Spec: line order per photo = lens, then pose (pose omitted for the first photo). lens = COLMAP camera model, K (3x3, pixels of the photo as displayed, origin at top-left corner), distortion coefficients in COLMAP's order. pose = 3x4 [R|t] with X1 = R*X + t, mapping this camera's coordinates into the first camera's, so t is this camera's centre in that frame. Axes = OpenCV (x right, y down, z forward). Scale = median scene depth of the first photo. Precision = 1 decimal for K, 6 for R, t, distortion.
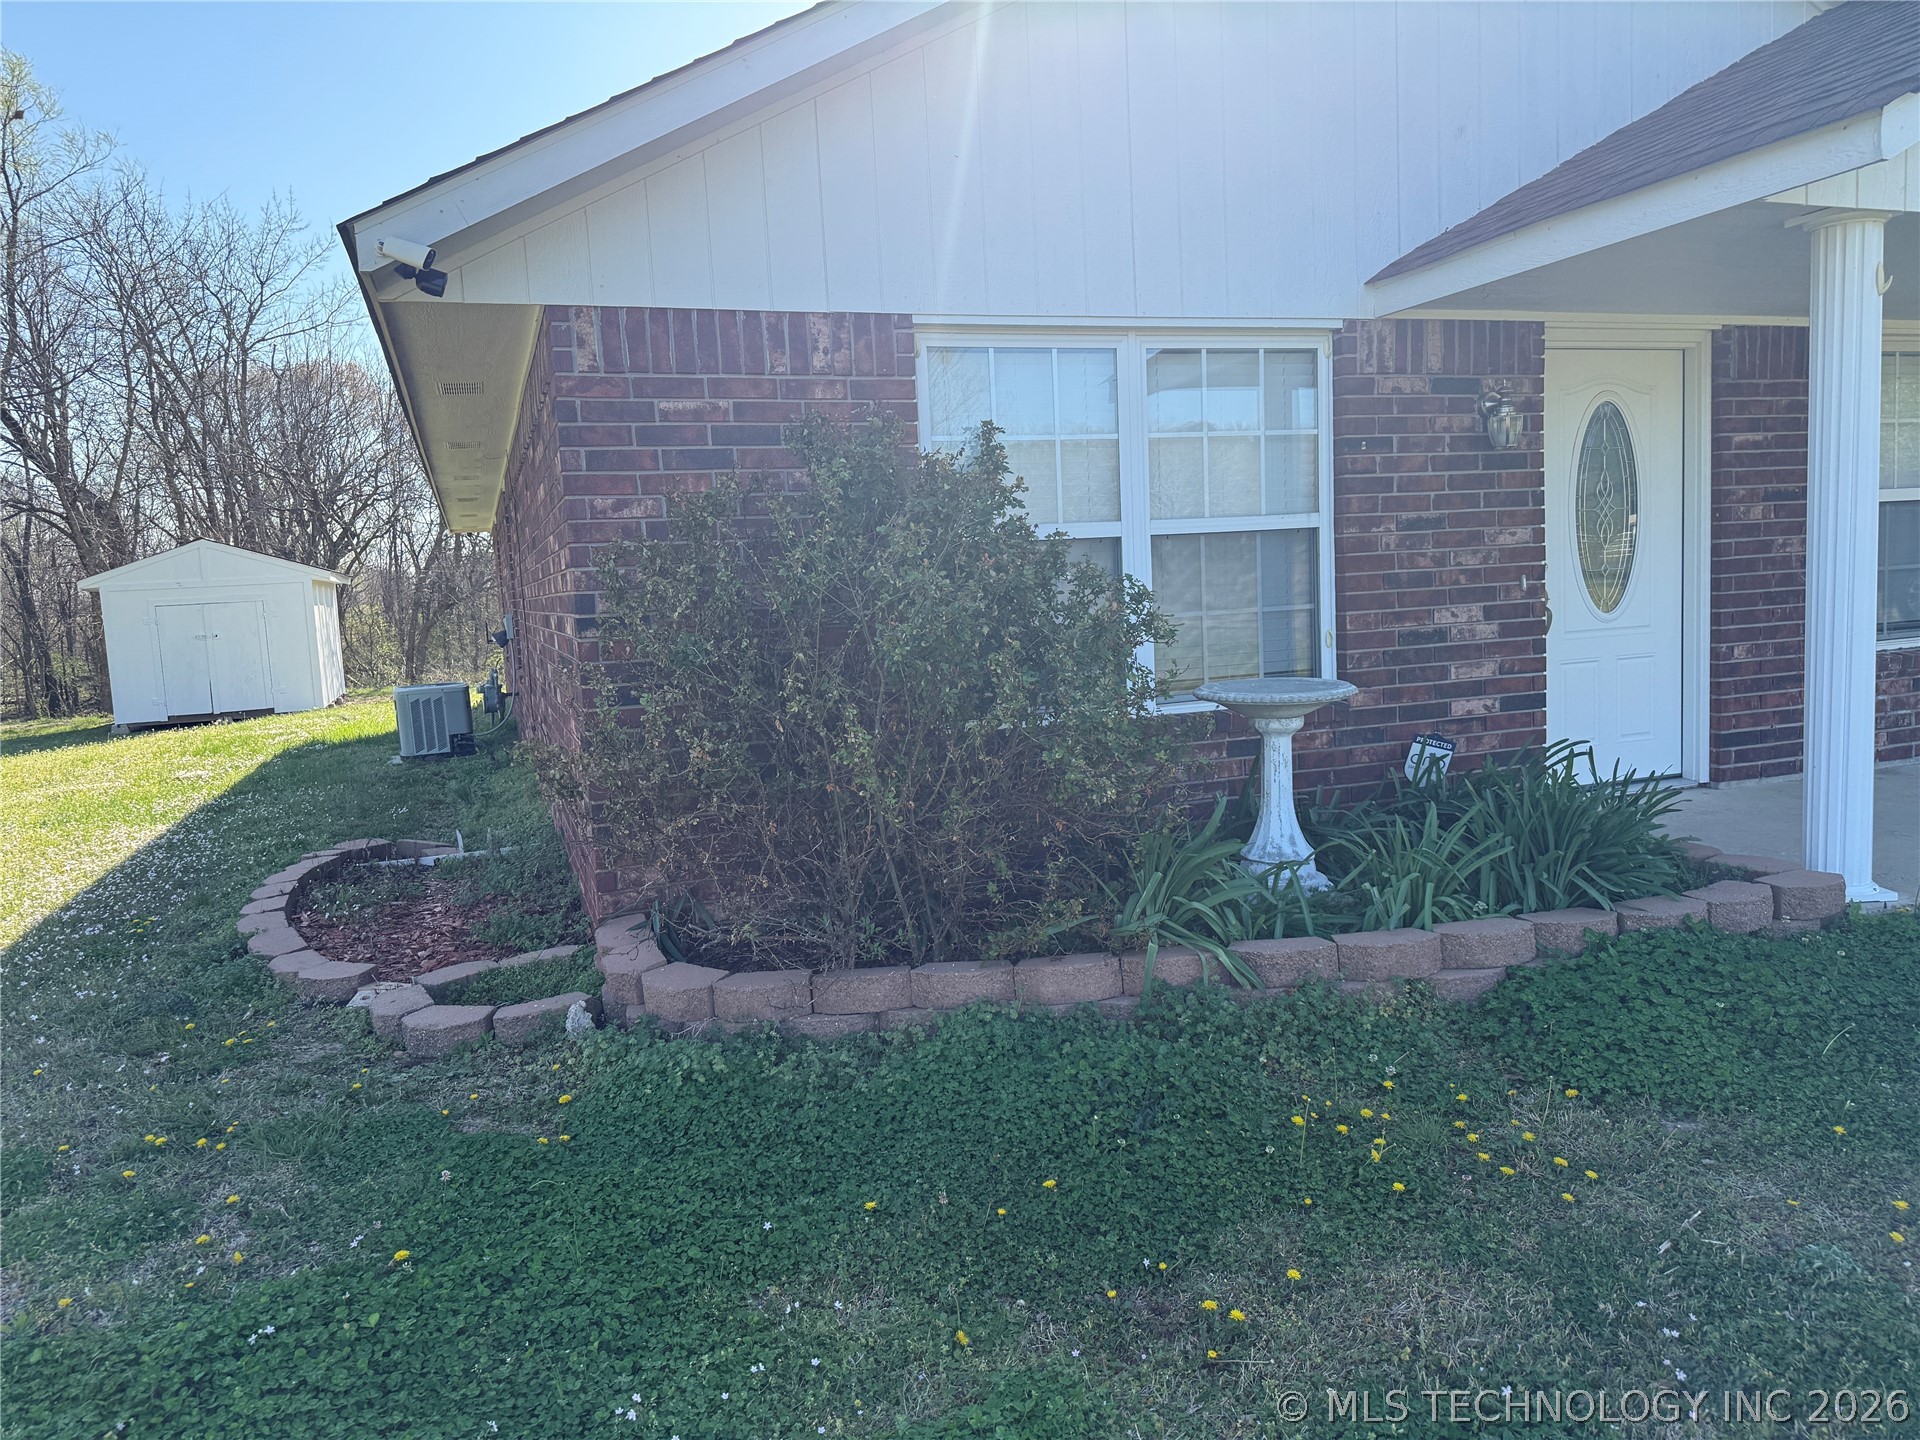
lens RADIAL K [[1363.2, 0, 953.7], [0, 1363.2, 719.3], [0, 0, 1]] dist [0.068784, -0.070827]
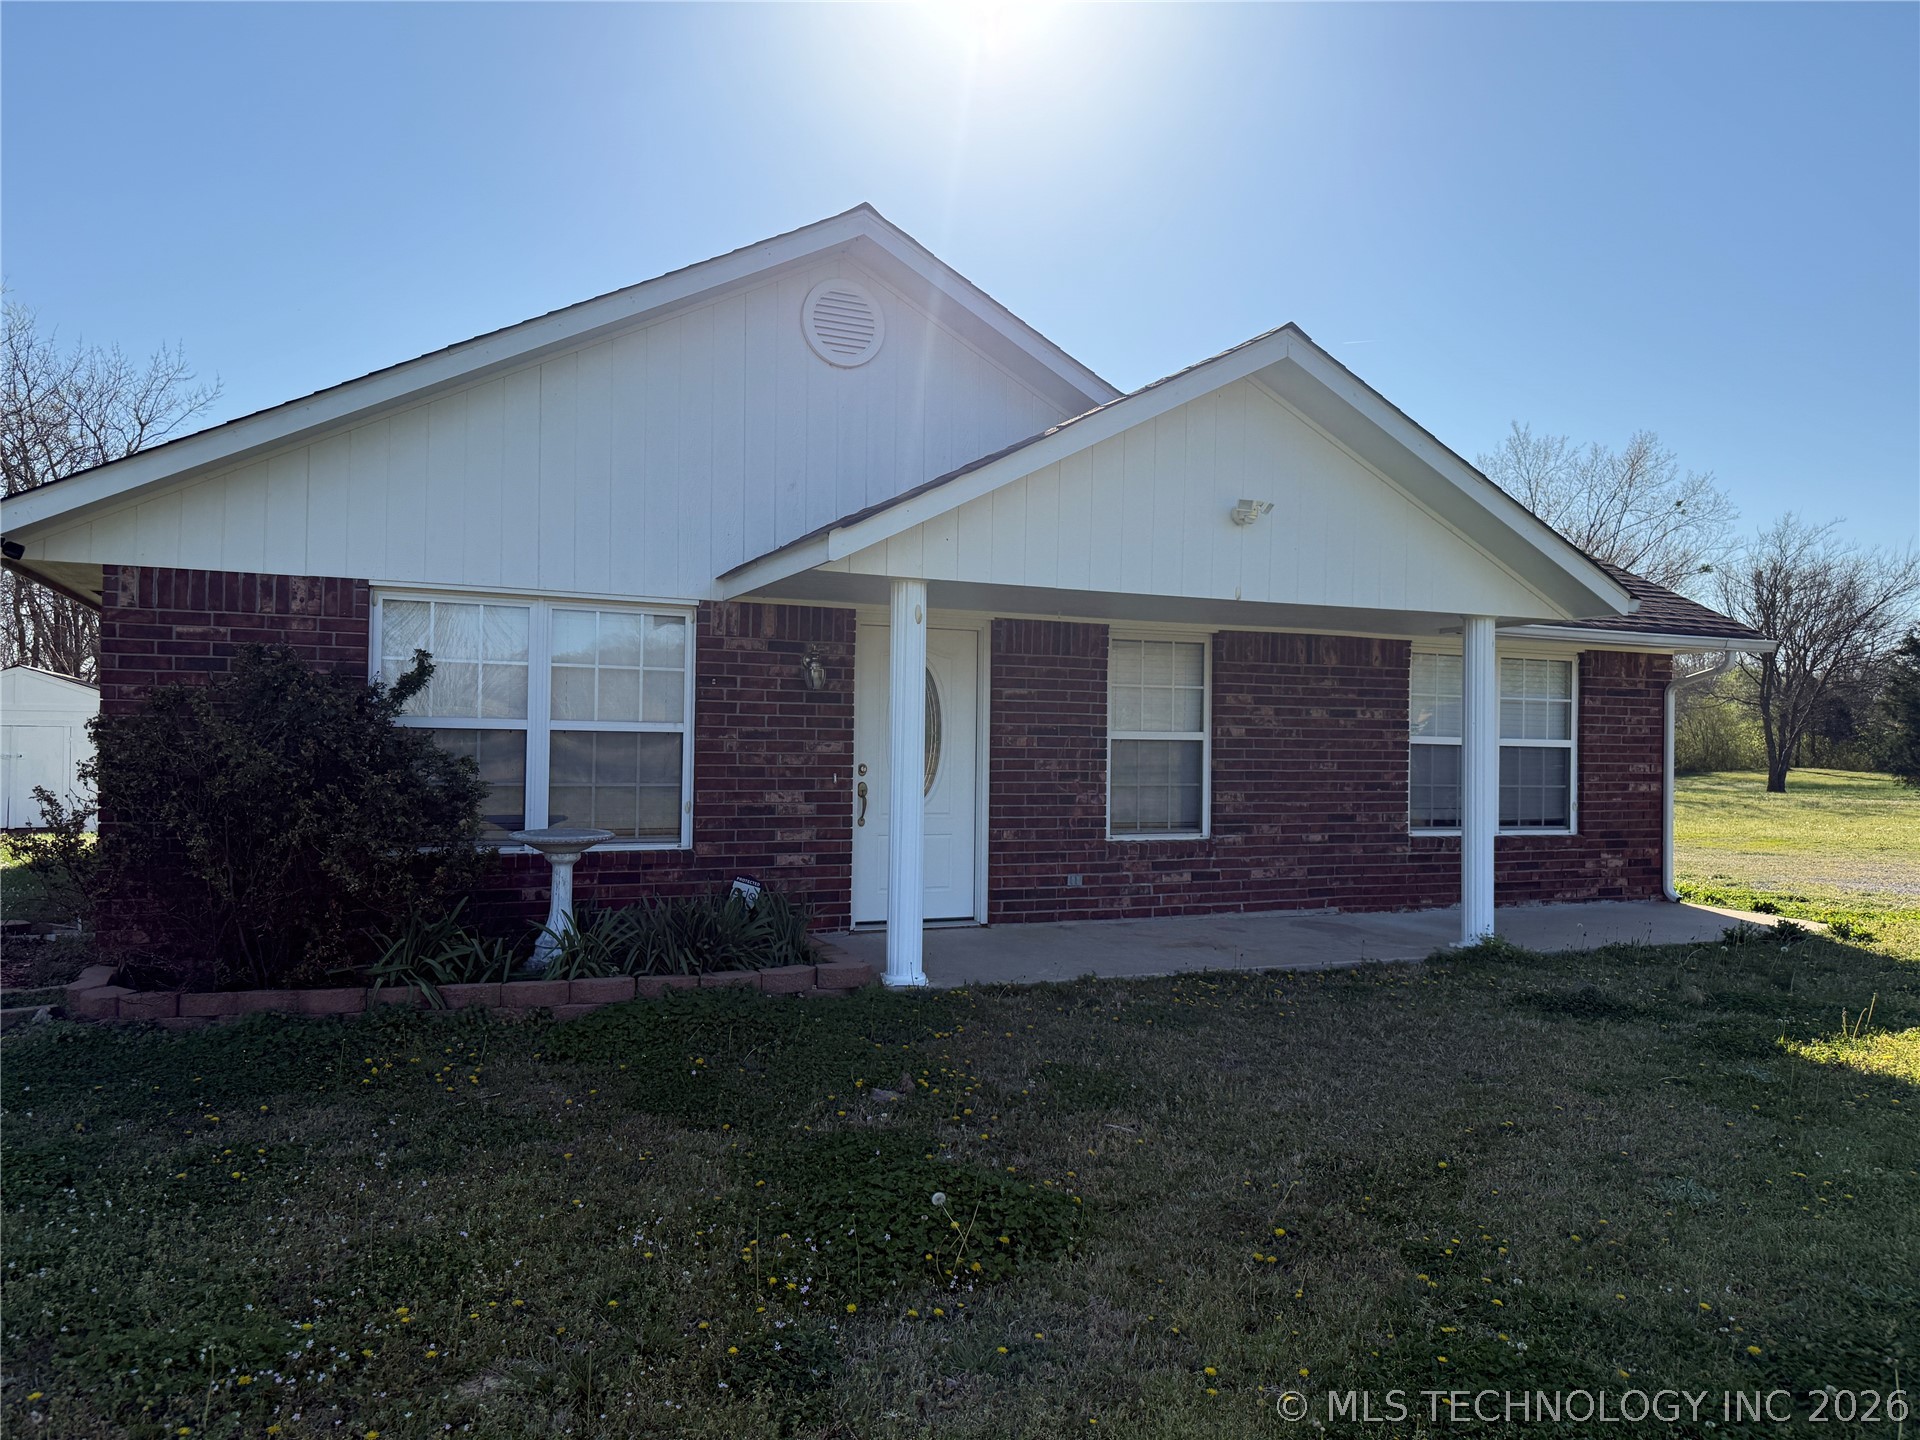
lens RADIAL K [[1363.2, 0, 995.3], [0, 1363.2, 731.2], [0, 0, 1]] dist [0.068784, -0.070827]
pose [[0.994486, 0.065975, 0.081512, 0.564422], [-0.056463, 0.991882, -0.113938, 0.010580], [-0.088367, 0.108707, 0.990138, -0.592806]]
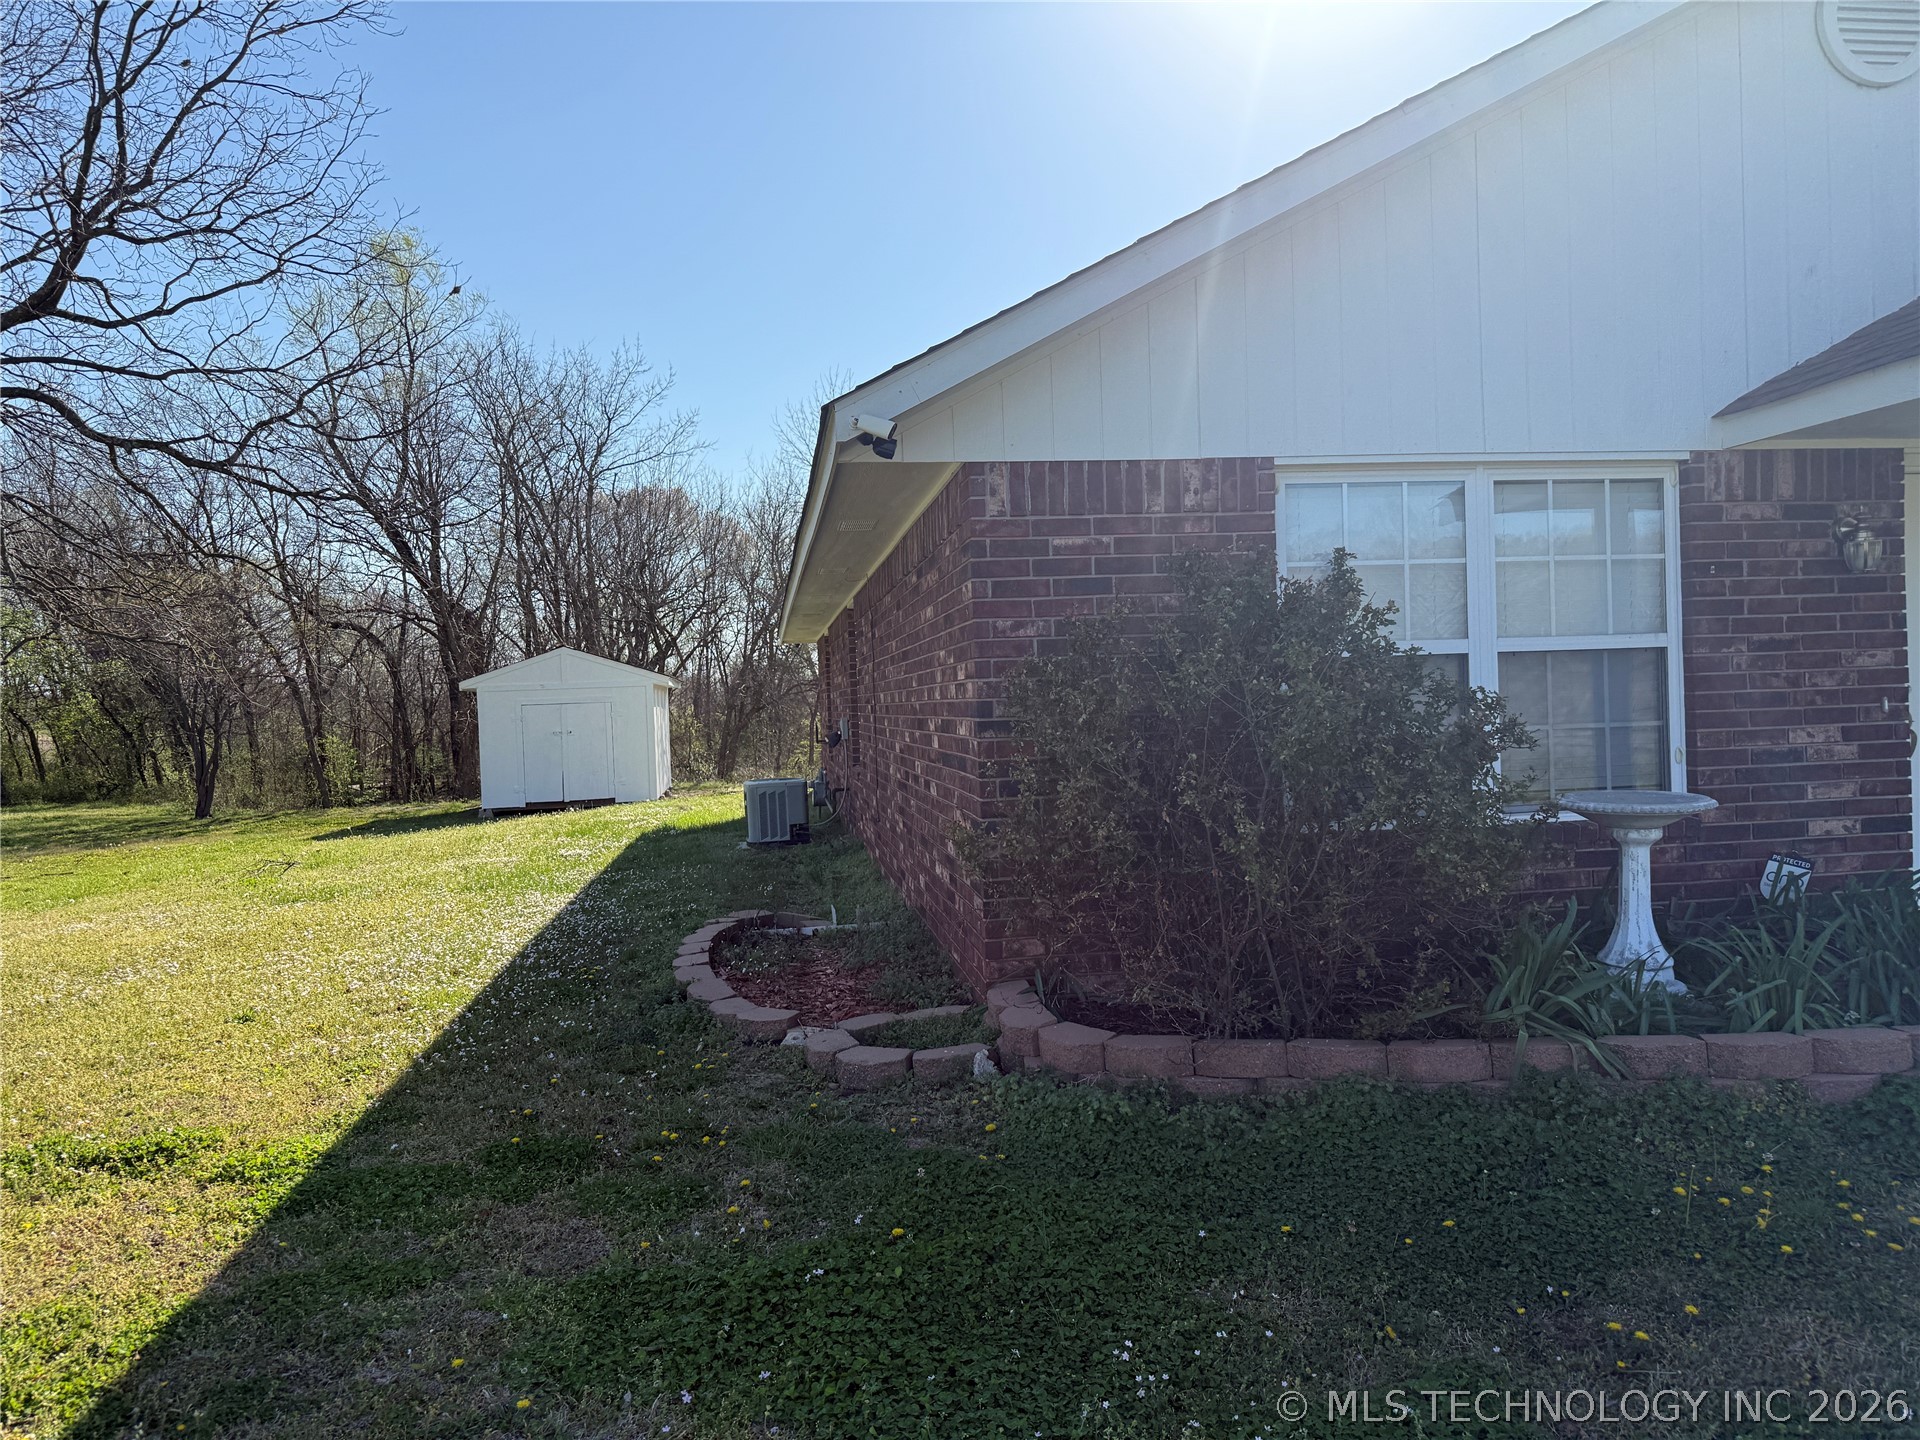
lens RADIAL K [[1363.2, 0, 951.4], [0, 1363.2, 722.5], [0, 0, 1]] dist [0.068784, -0.070827]
pose [[0.981406, 0.018715, -0.191028, -0.072205], [-0.033069, 0.996839, -0.072234, 0.011057], [0.189073, 0.077208, 0.978923, -0.136953]]
